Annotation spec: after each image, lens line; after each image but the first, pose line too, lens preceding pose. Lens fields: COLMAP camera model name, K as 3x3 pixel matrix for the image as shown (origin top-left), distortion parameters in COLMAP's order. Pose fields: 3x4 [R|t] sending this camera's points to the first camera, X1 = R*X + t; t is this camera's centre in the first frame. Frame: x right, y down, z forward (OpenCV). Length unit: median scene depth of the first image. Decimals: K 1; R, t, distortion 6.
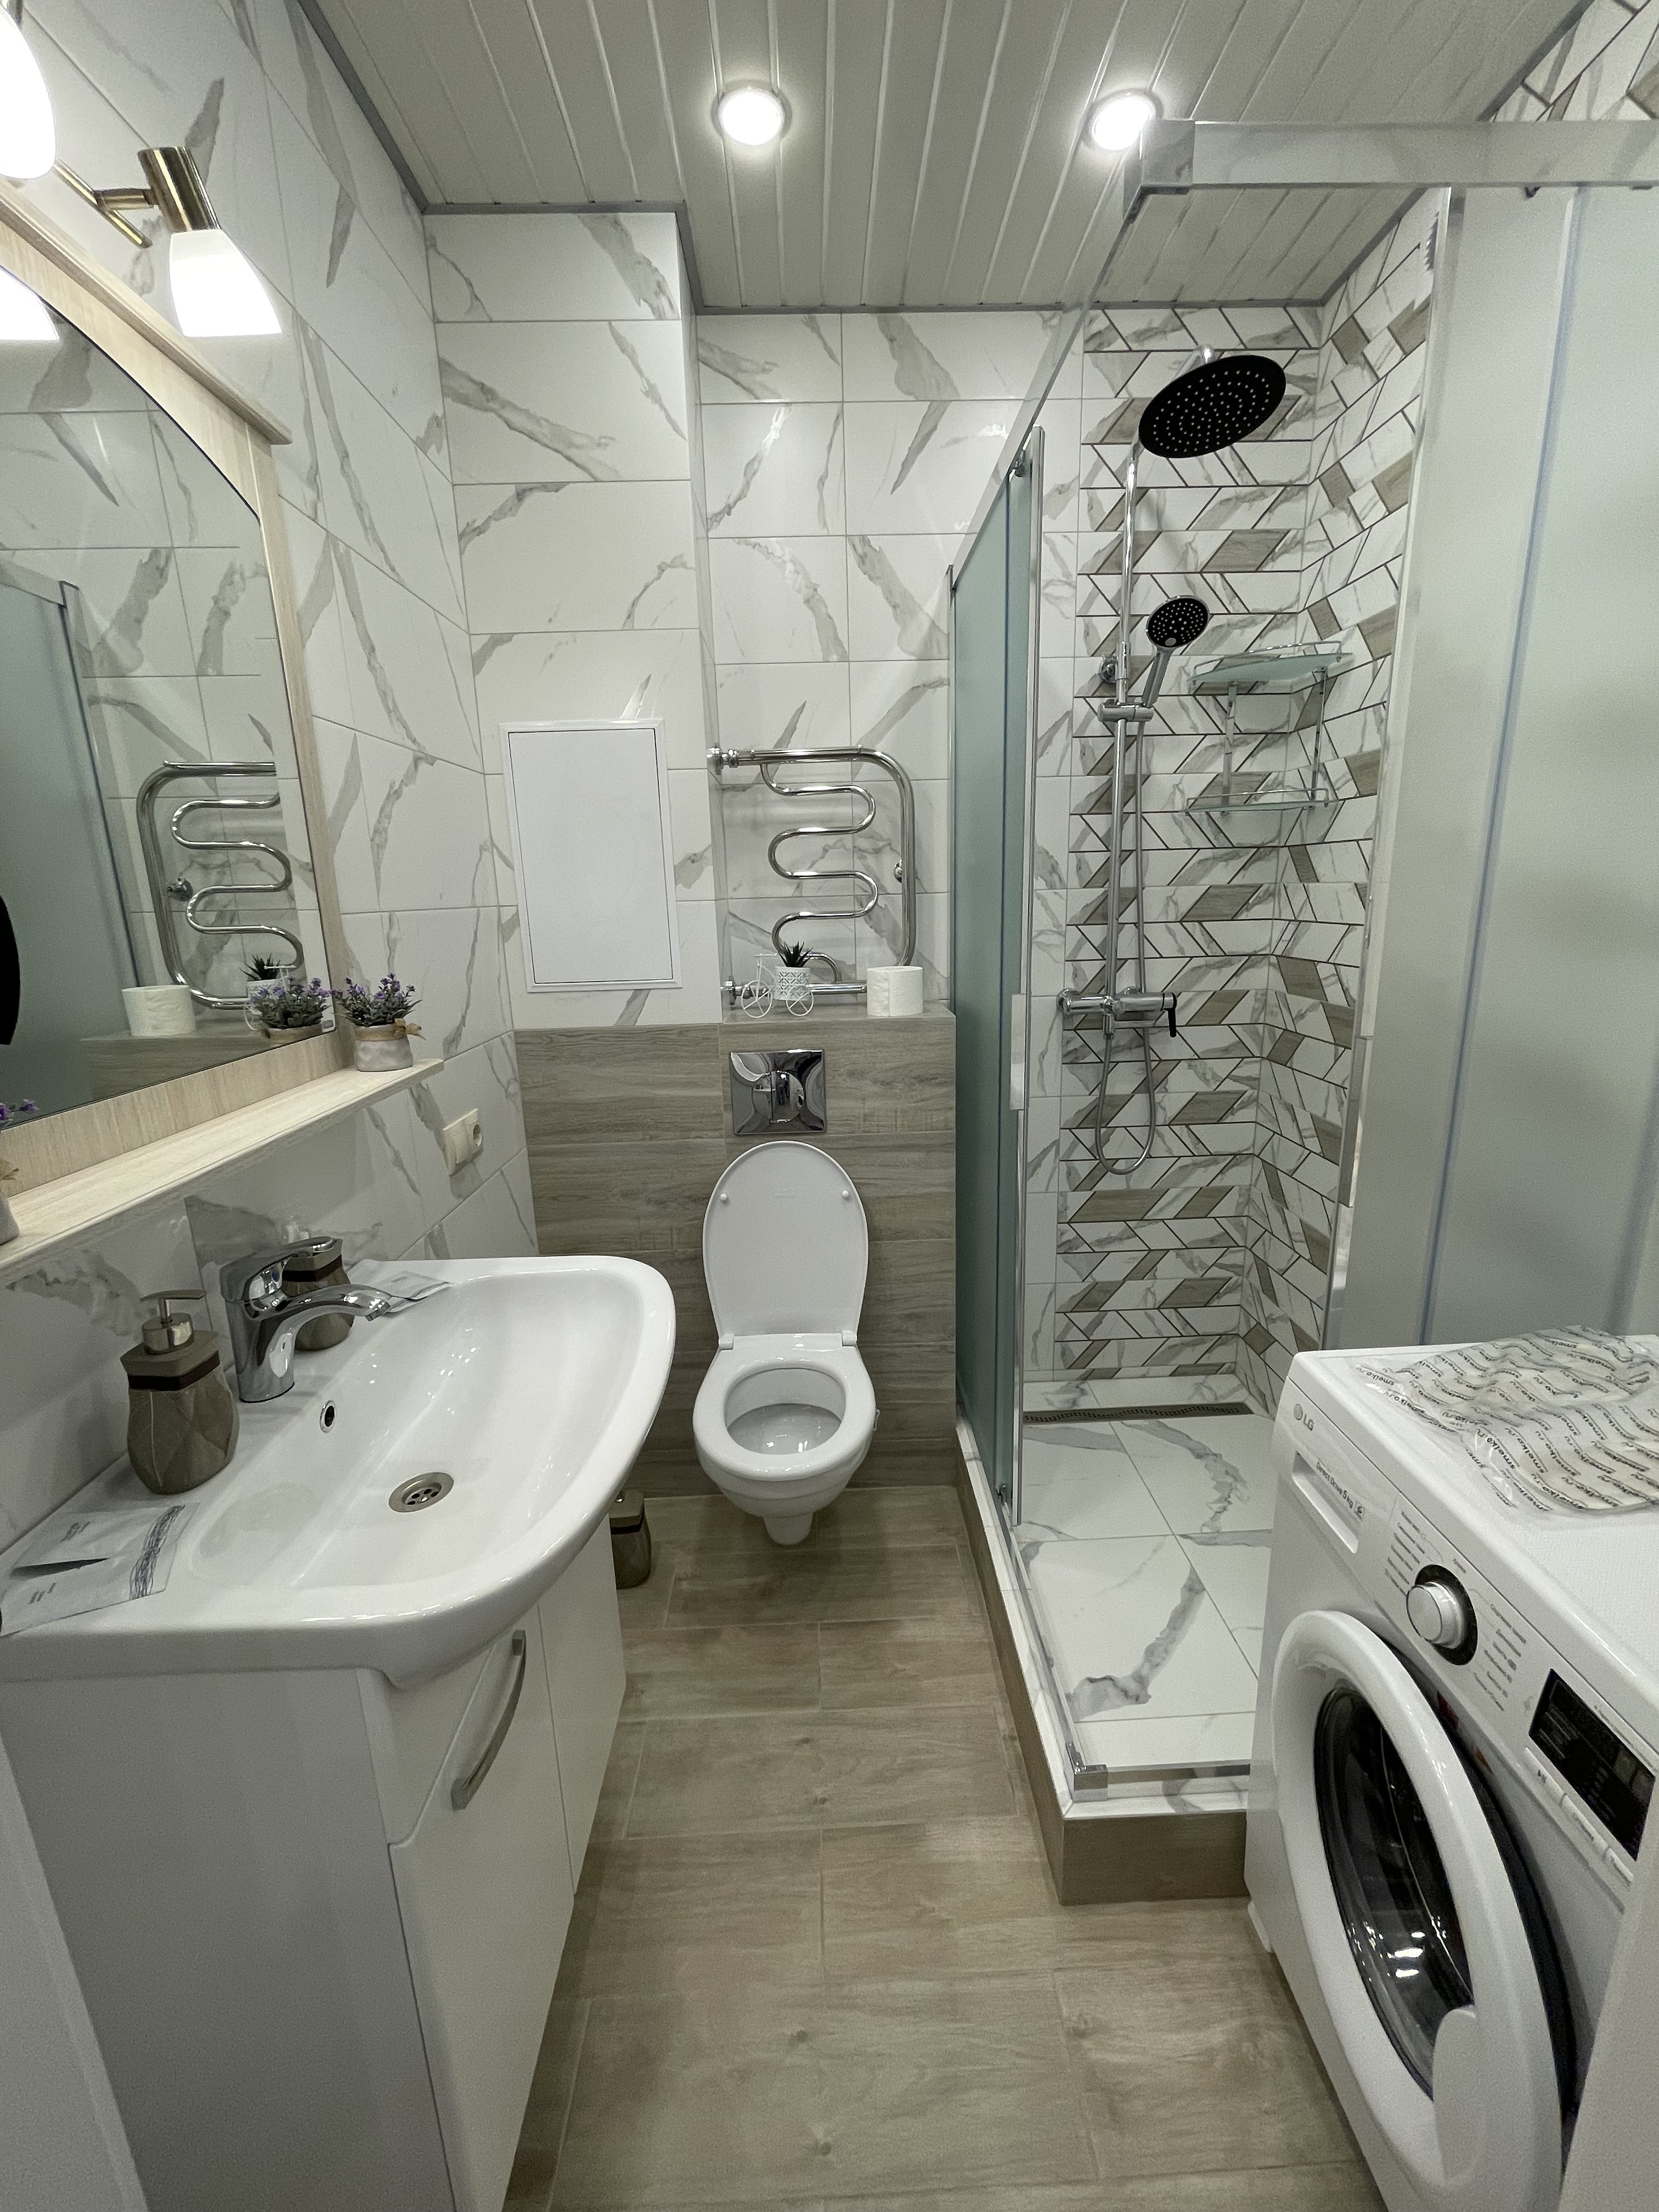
lens RADIAL K [[886.3, 0, 837.0], [0, 886.3, 1103.2], [0, 0, 1]] dist [-0.001325, -0.000289]
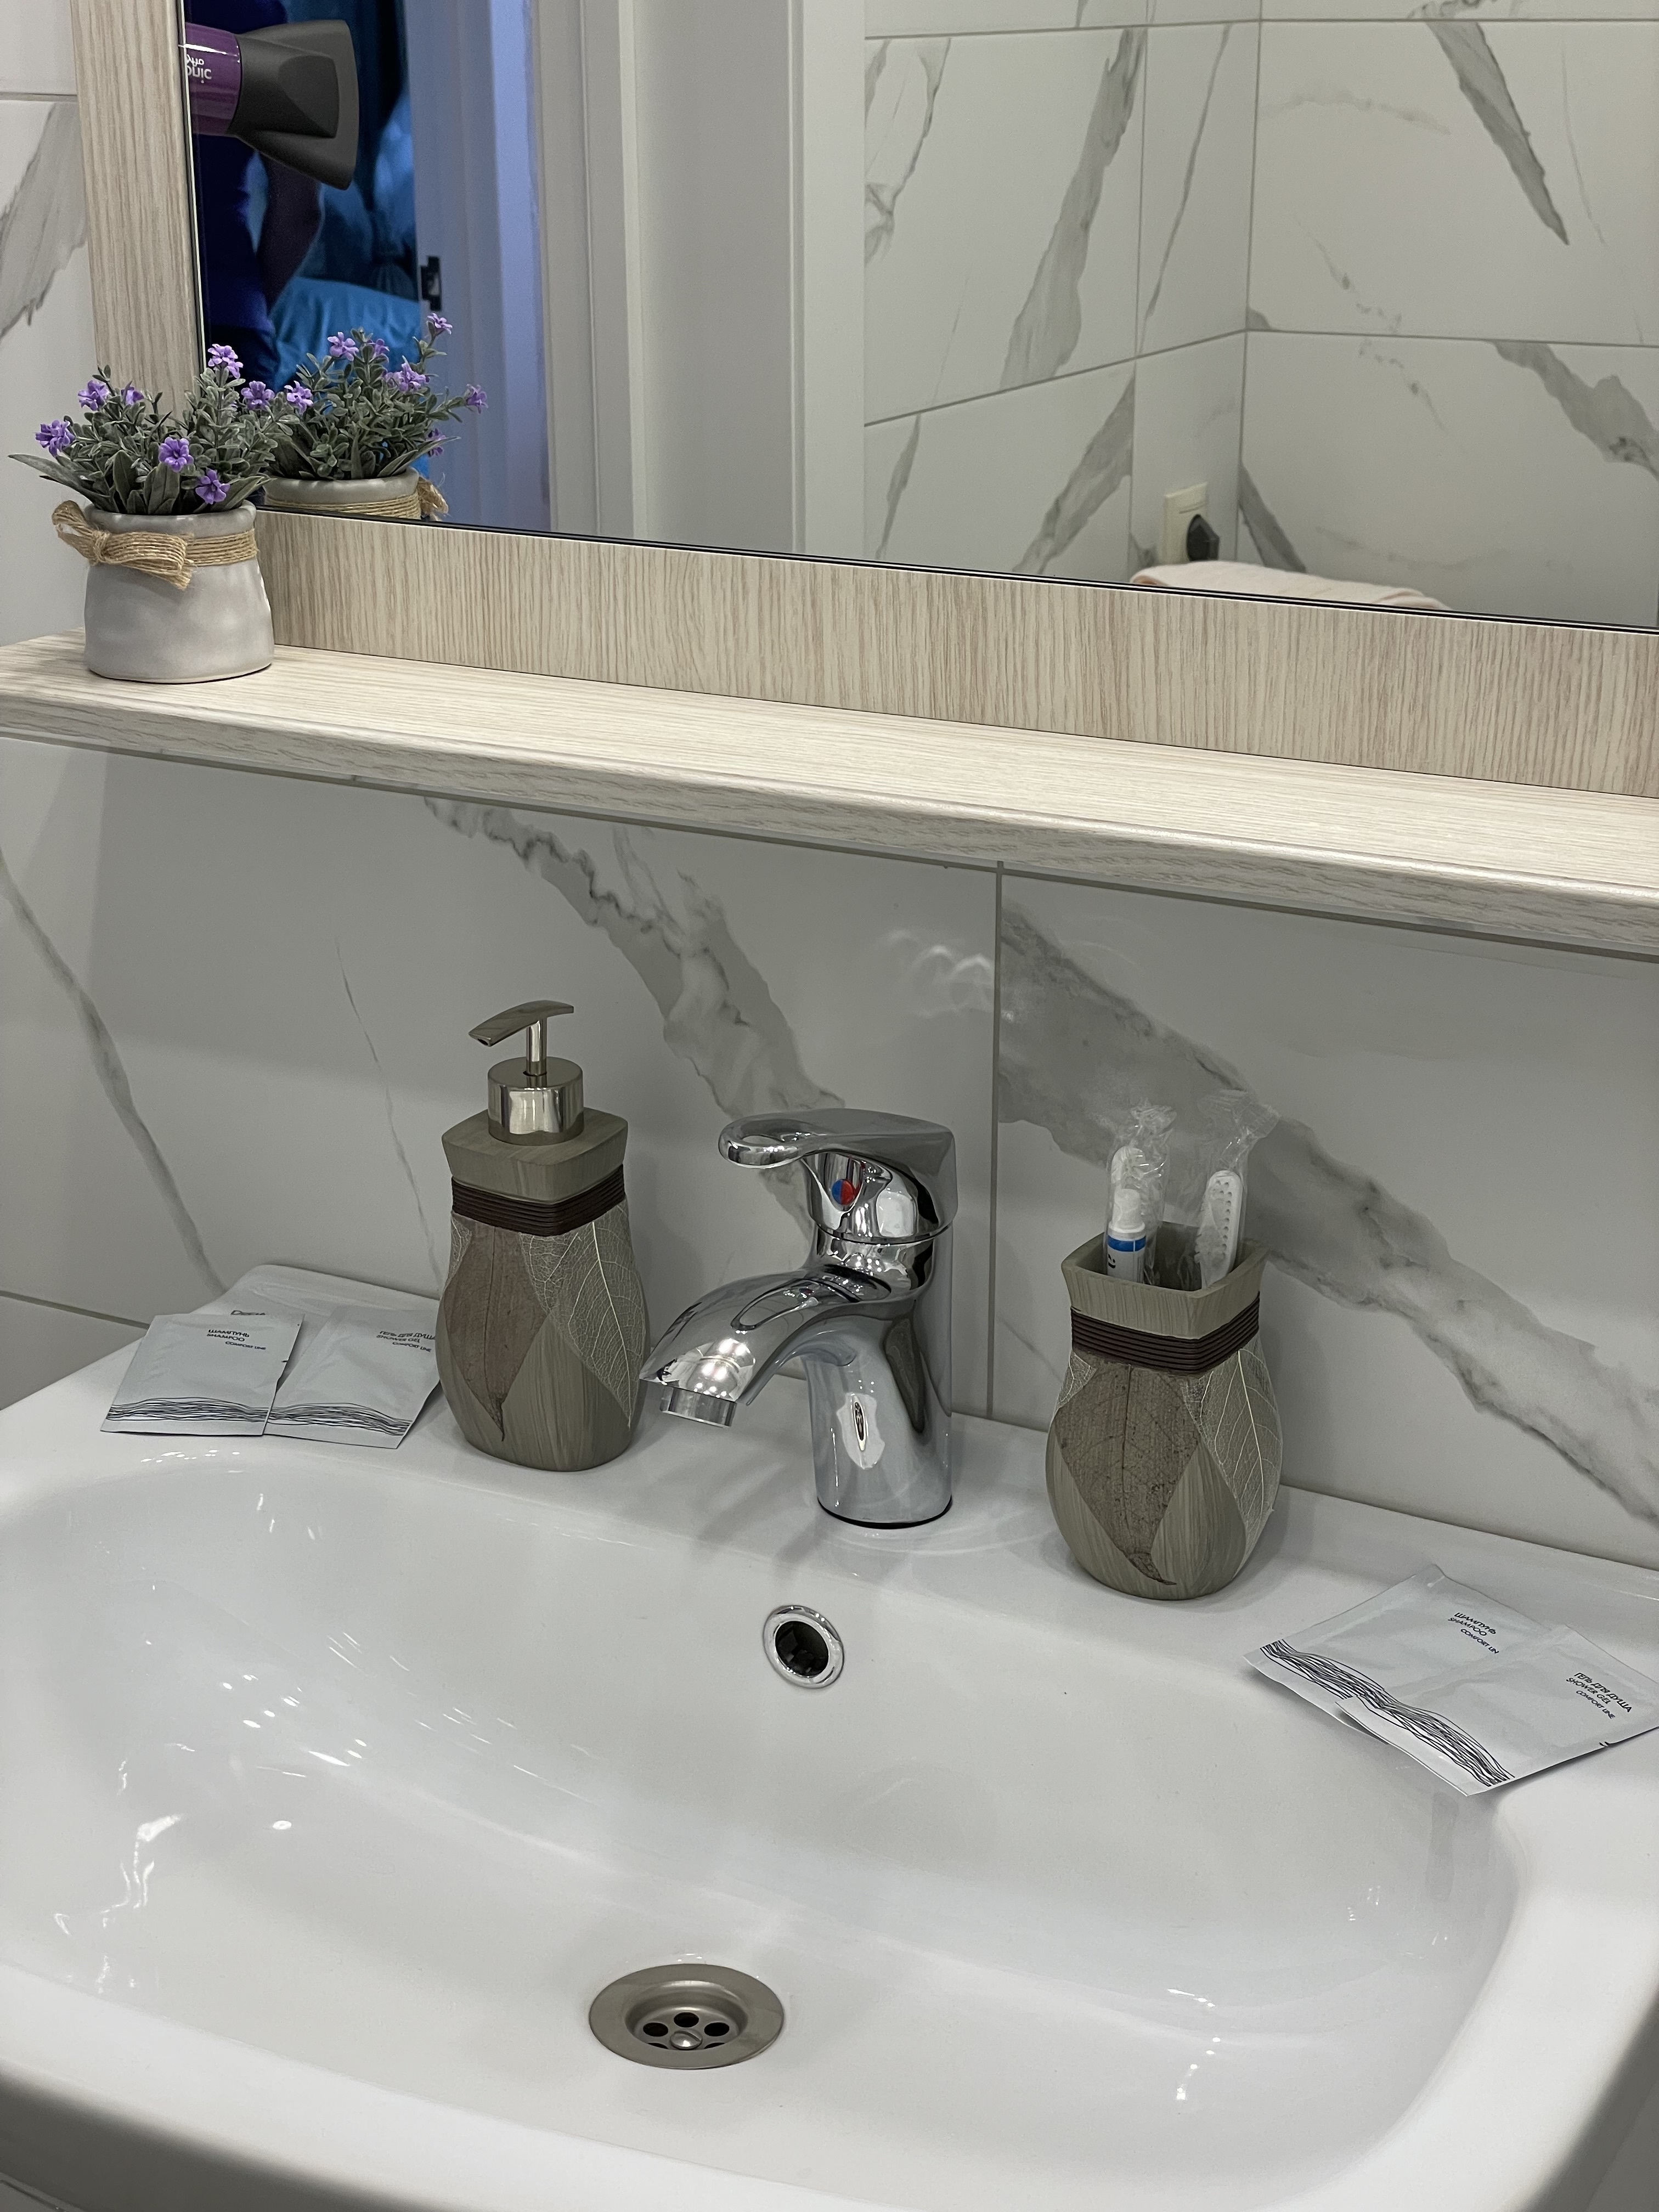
lens RADIAL K [[3387.2, 0, 829.5], [0, 3387.2, 1106.0], [0, 0, 1]] dist [0.092901, -0.067829]
pose [[-0.502216, 0.310576, -0.807045, 0.217004], [-0.185168, 0.873007, 0.451189, -0.225435], [0.844684, 0.376033, -0.380930, 0.796489]]
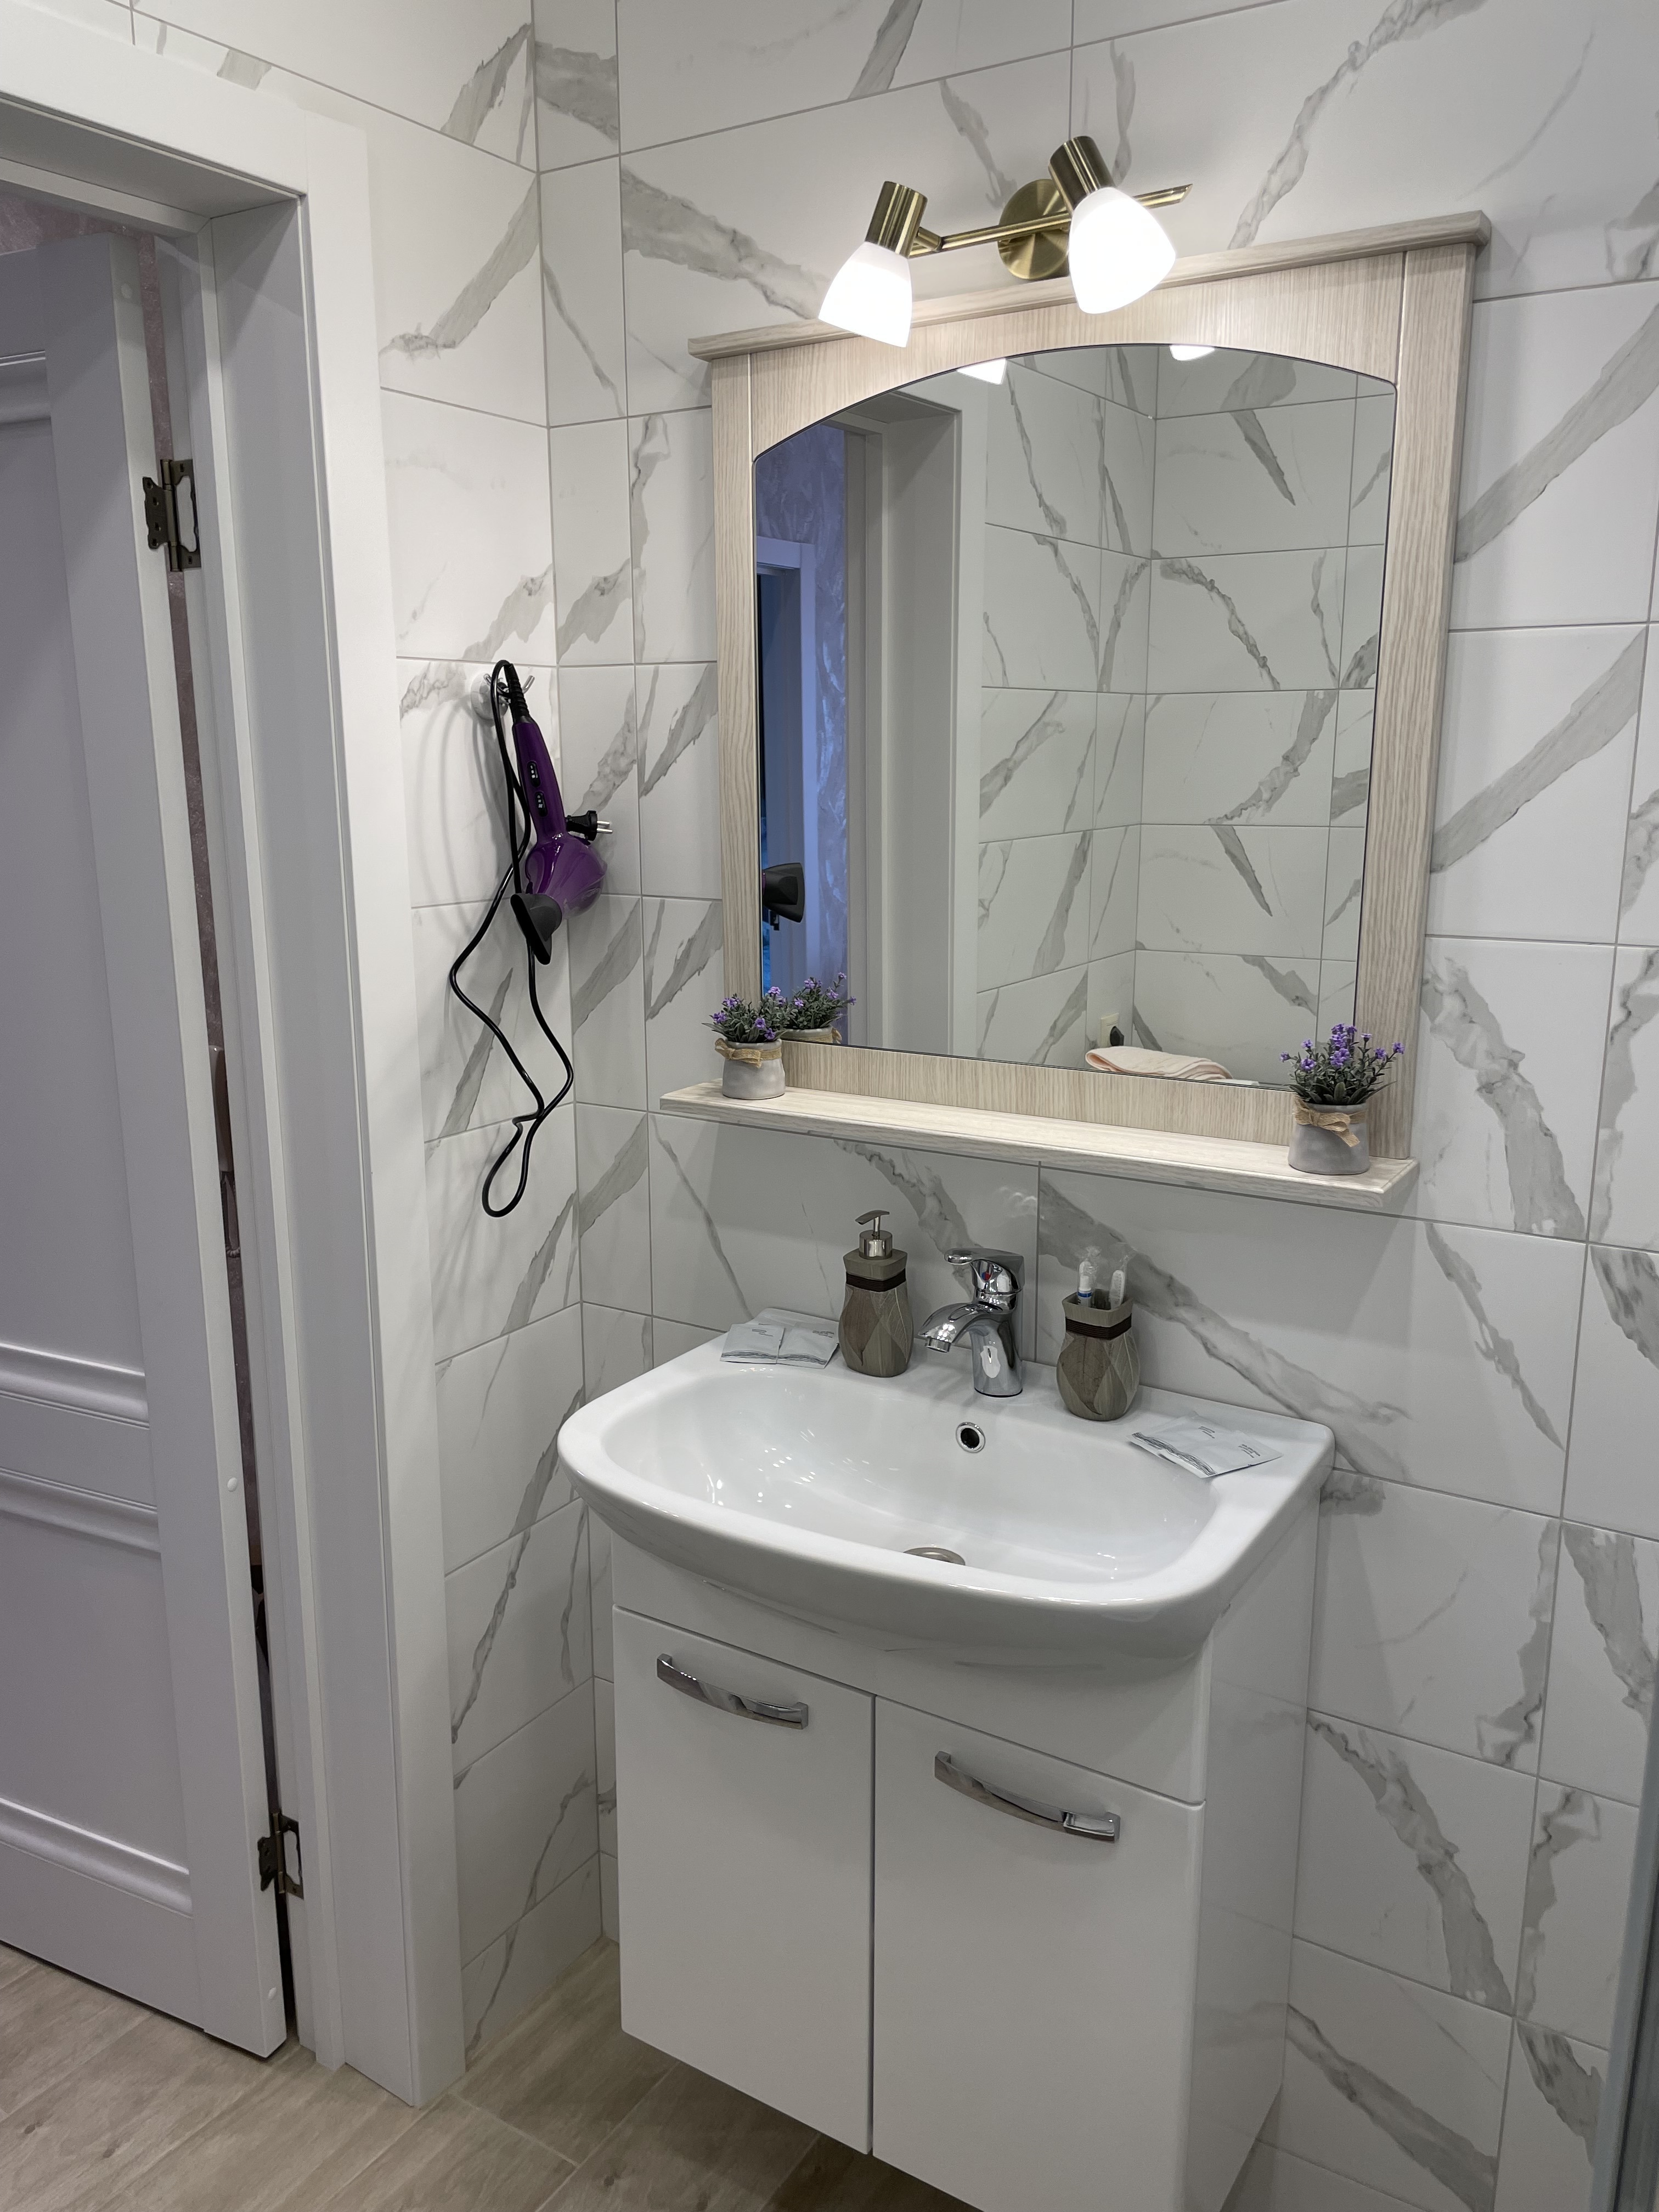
lens RADIAL K [[1695.6, 0, 827.8], [0, 1695.6, 1112.6], [0, 0, 1]] dist [0.090509, -0.122762]
pose [[-0.556227, 0.214775, -0.802797, 0.503366], [-0.170110, 0.916145, 0.362962, -0.336658], [0.813434, 0.338453, -0.473049, 0.909576]]
